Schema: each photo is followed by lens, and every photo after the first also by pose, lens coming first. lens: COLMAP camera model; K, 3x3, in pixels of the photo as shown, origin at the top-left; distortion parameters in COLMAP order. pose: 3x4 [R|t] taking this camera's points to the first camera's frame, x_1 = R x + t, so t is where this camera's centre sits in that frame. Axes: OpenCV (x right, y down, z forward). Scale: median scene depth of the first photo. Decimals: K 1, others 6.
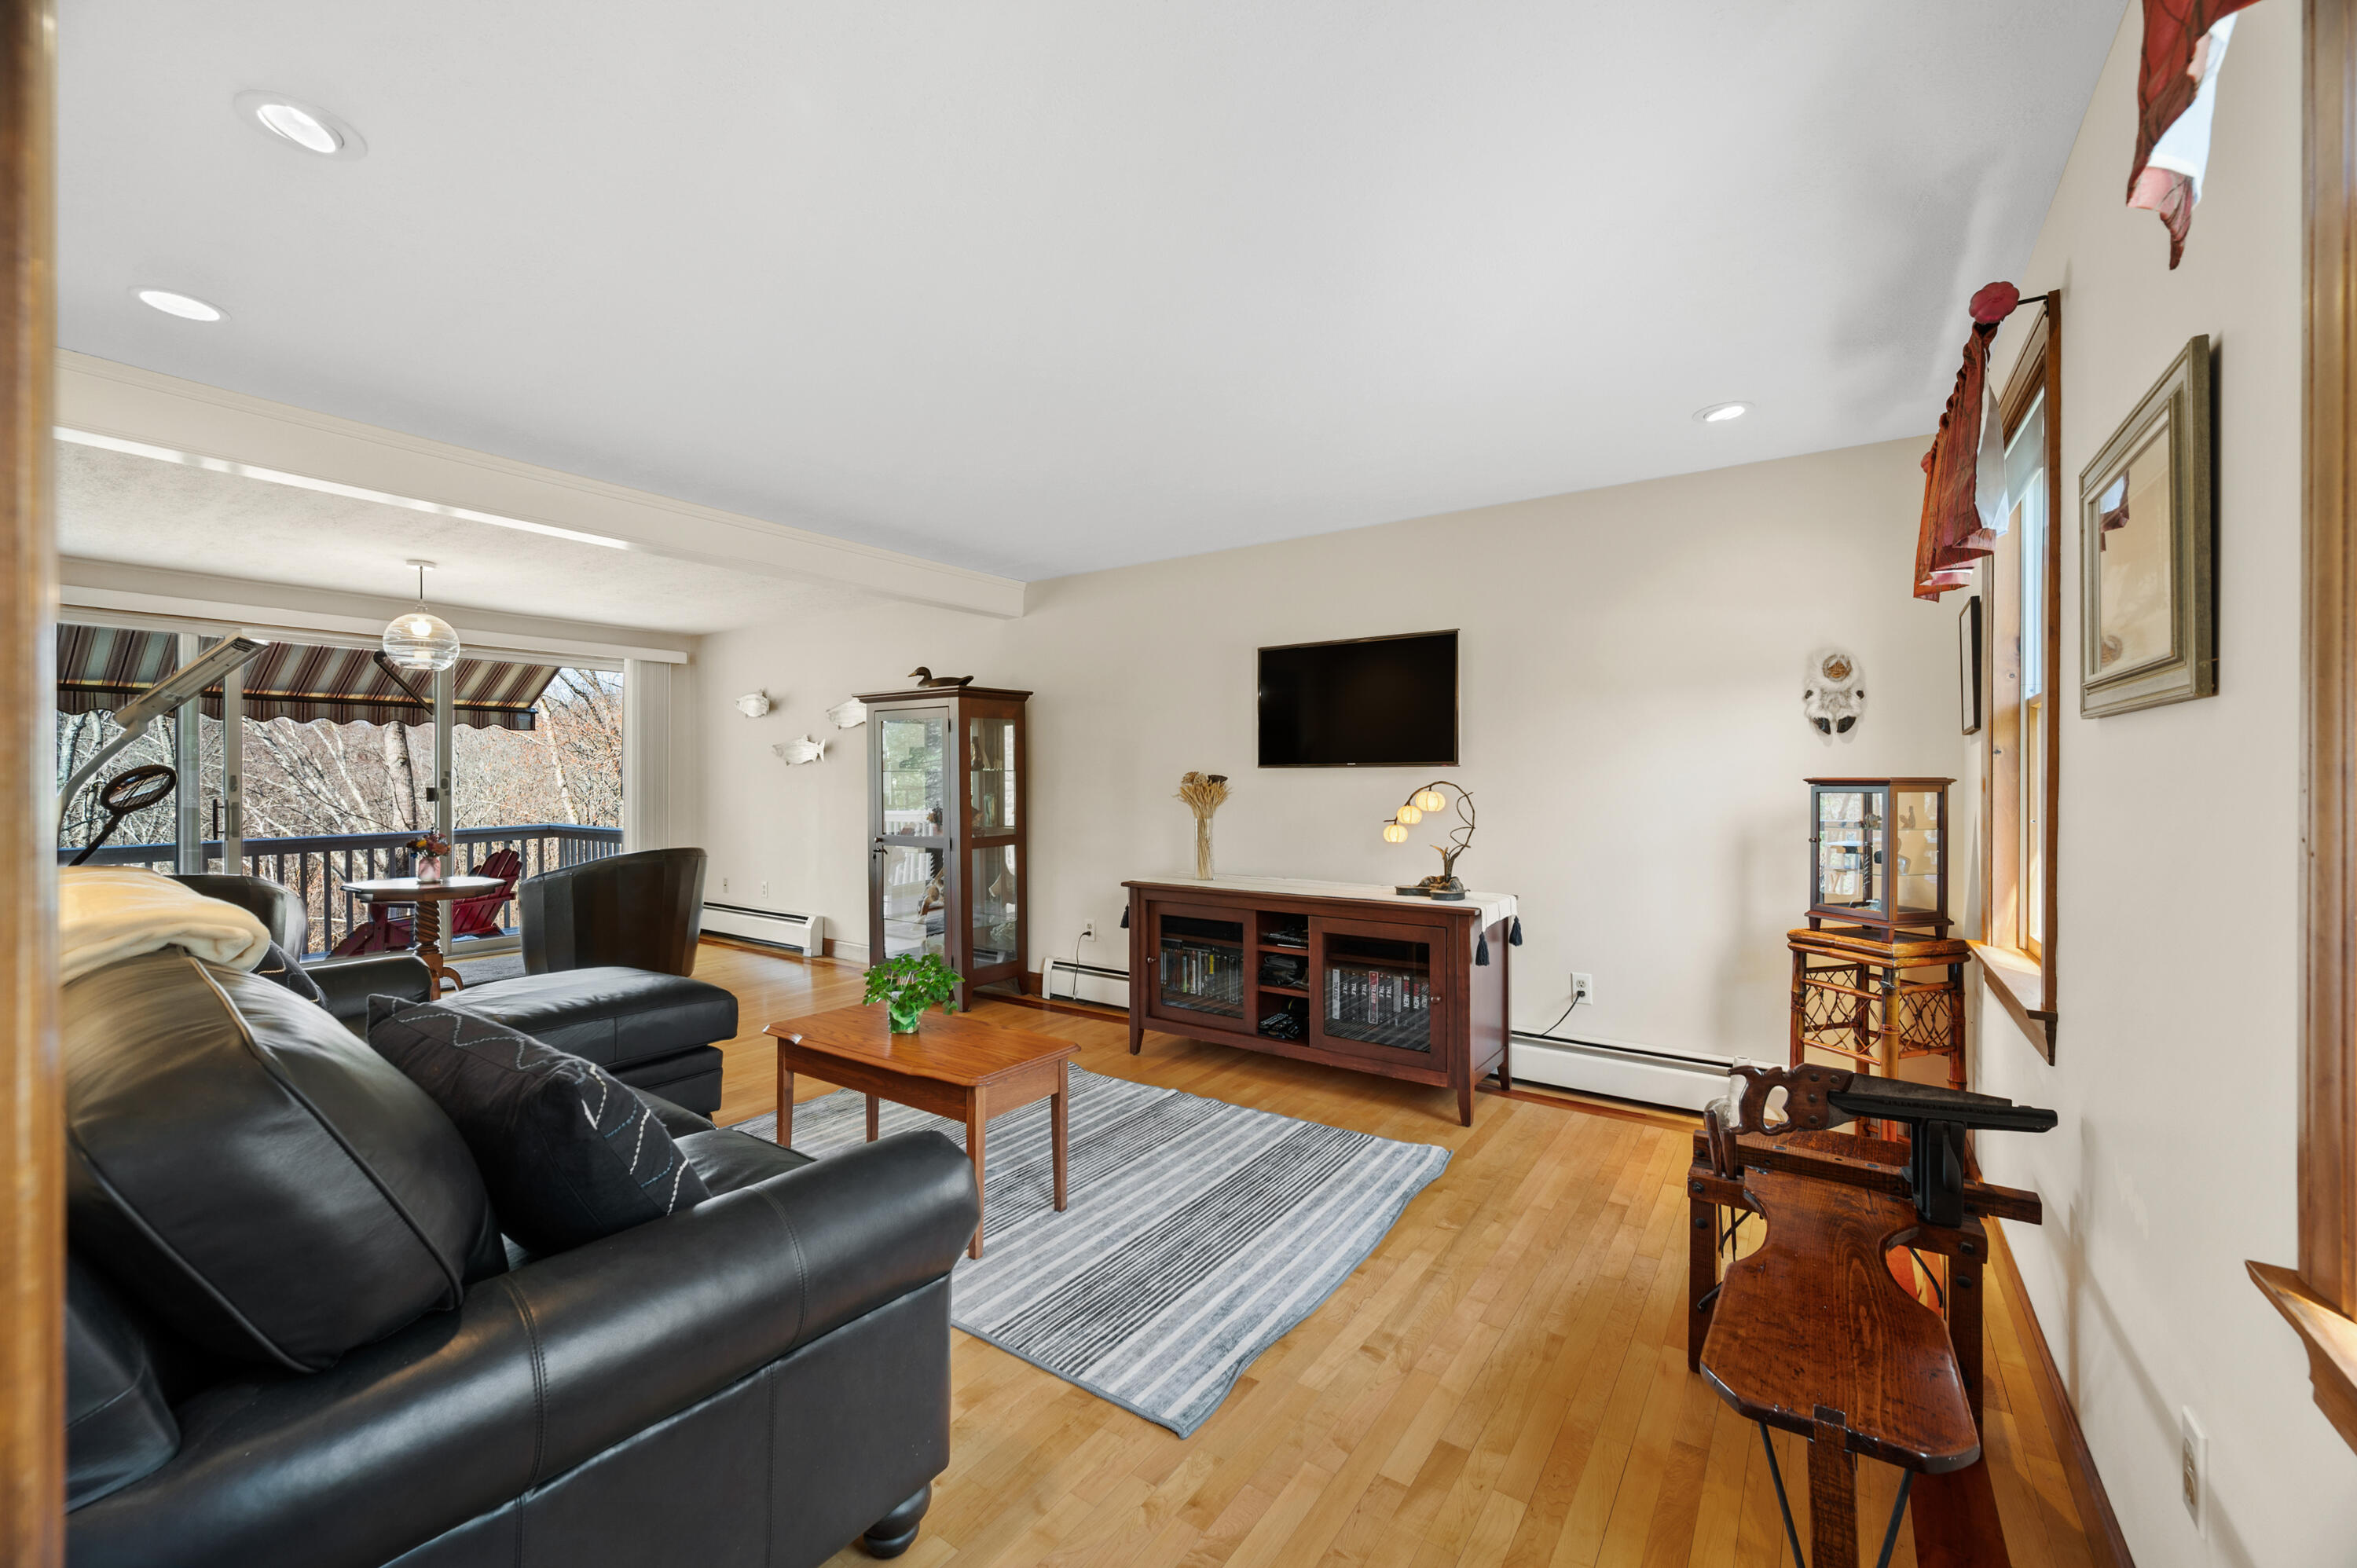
lens RADIAL K [[921.8, 0, 1178.5], [0, 921.8, 784.0], [0, 0, 1]] dist [-0.000153, -0.007893]
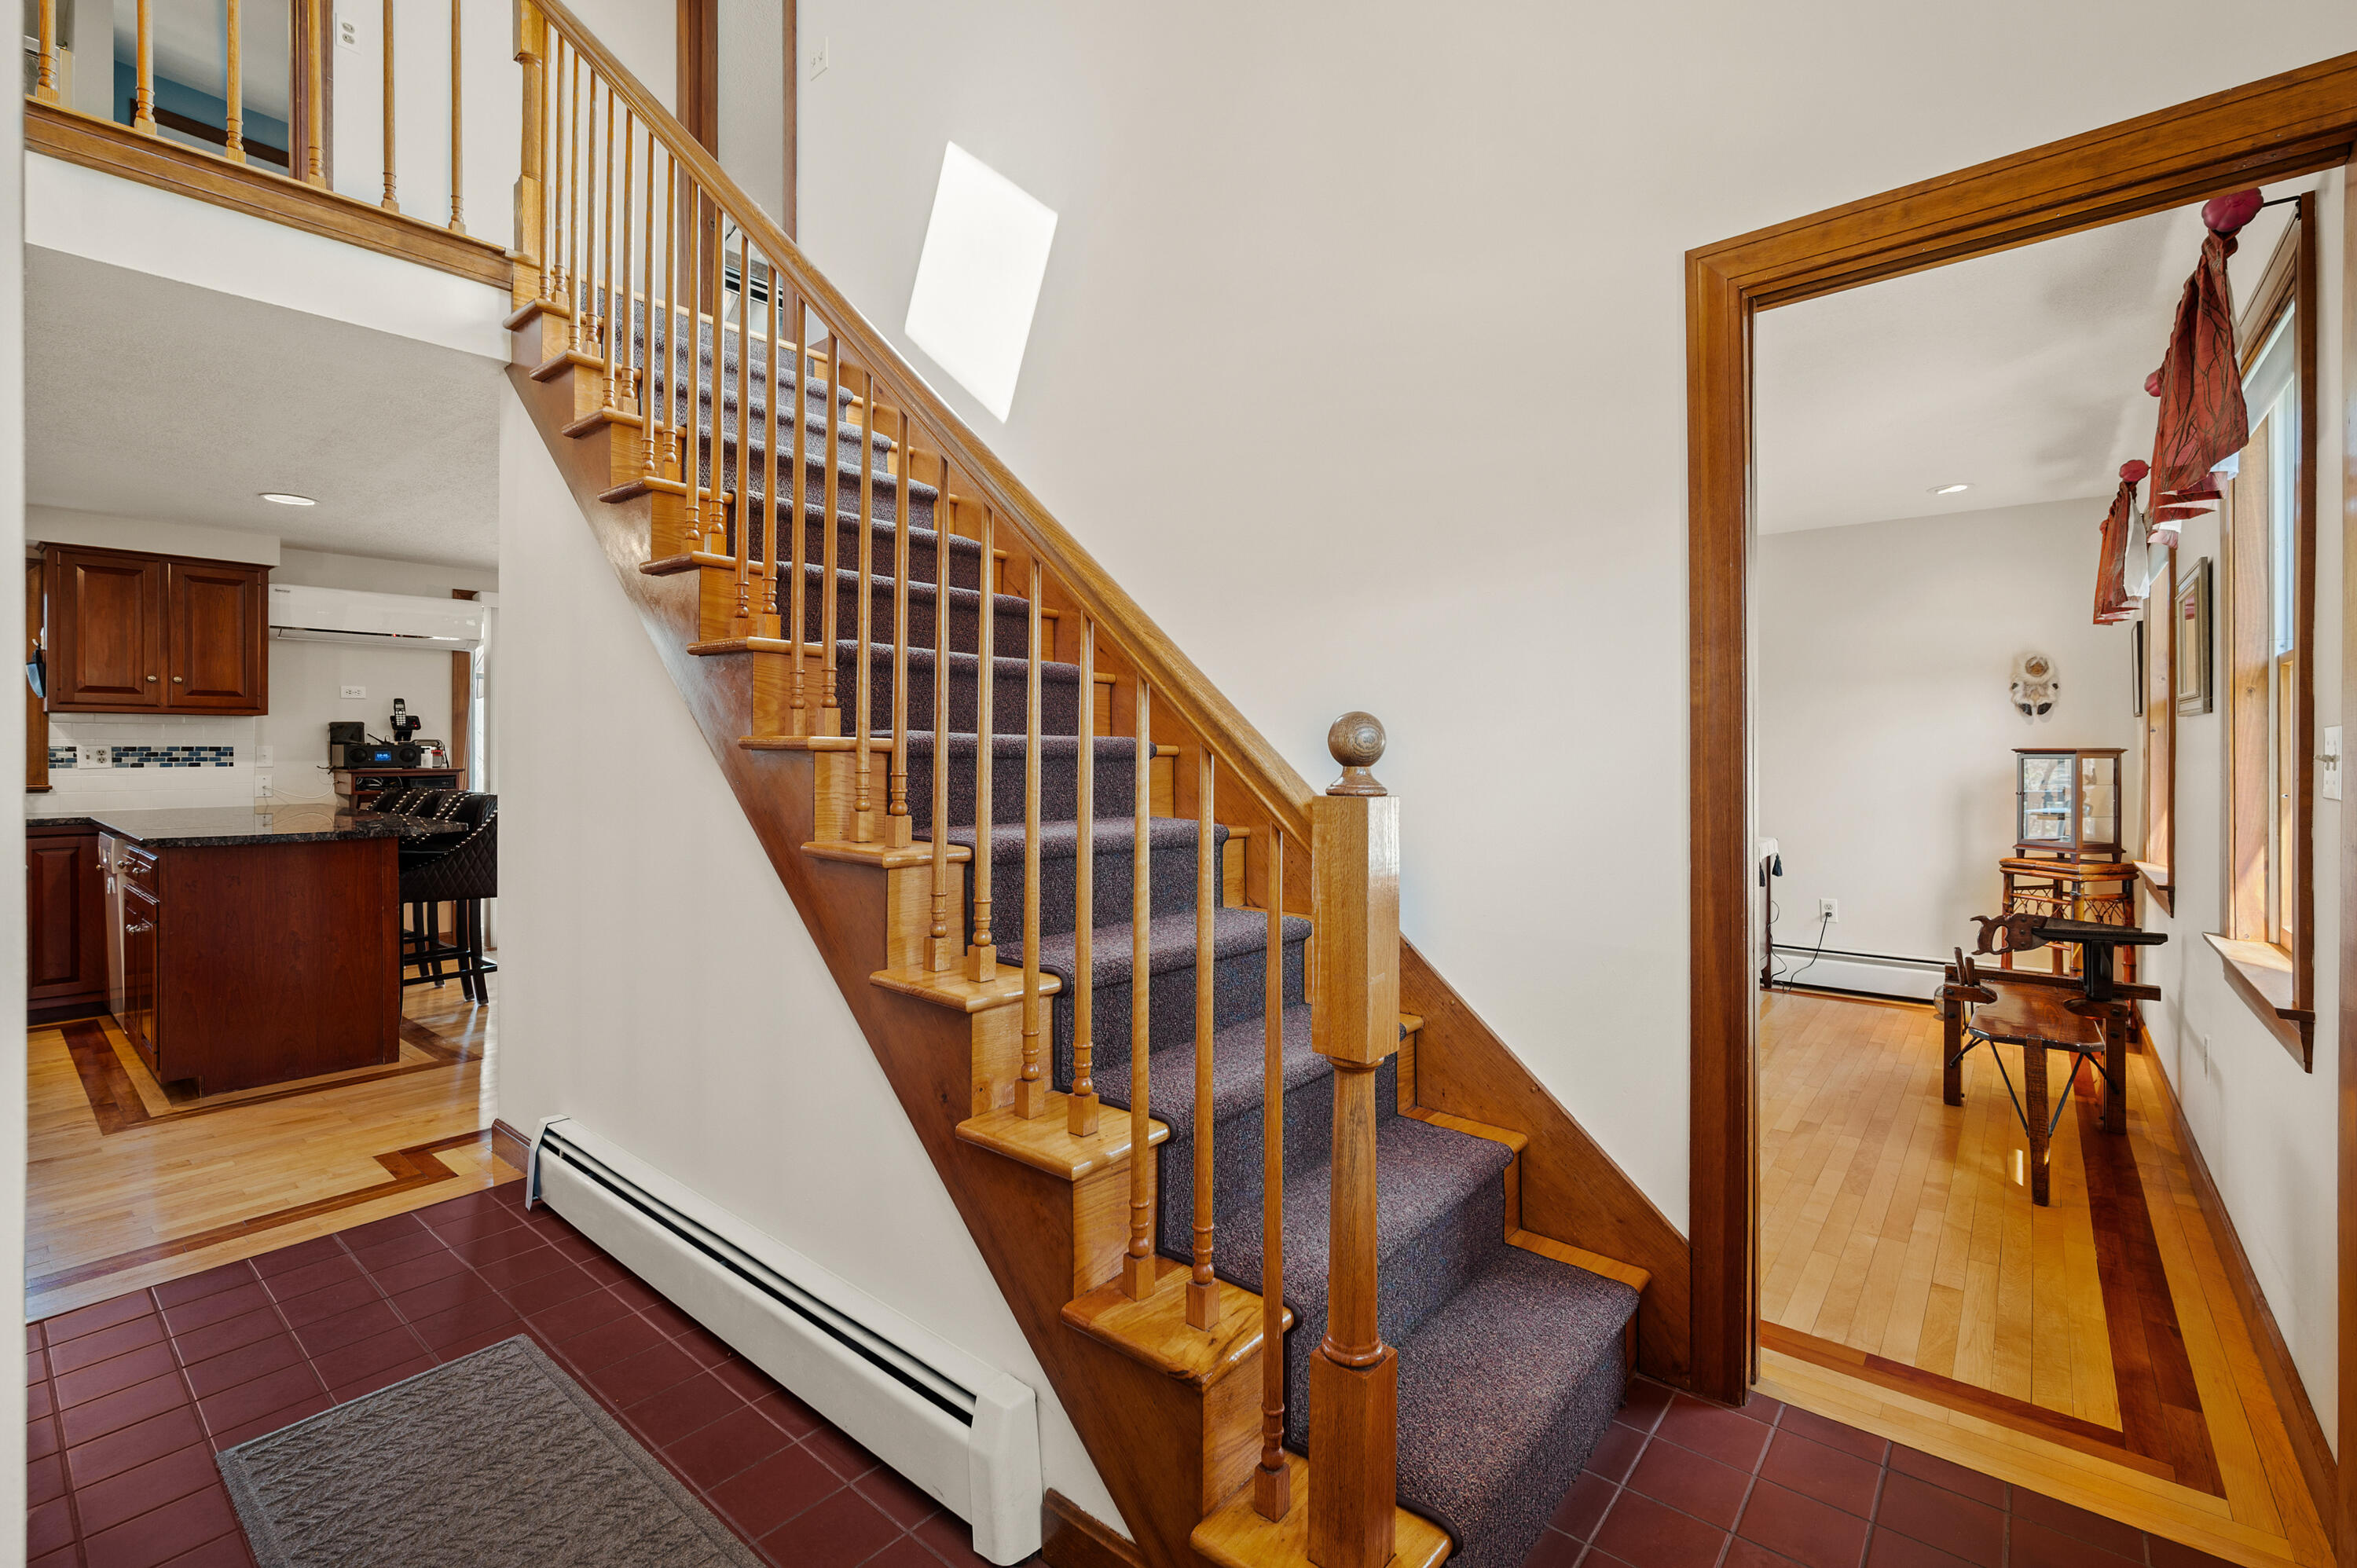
lens RADIAL K [[1020.0, 0, 1184.4], [0, 1020.0, 747.5], [0, 0, 1]] dist [-0.000723, 0.000154]
pose [[0.996912, -0.001018, -0.078521, -0.448670], [0.000492, 0.999977, -0.006710, 0.001853], [0.078526, 0.006650, 0.996890, -0.639096]]
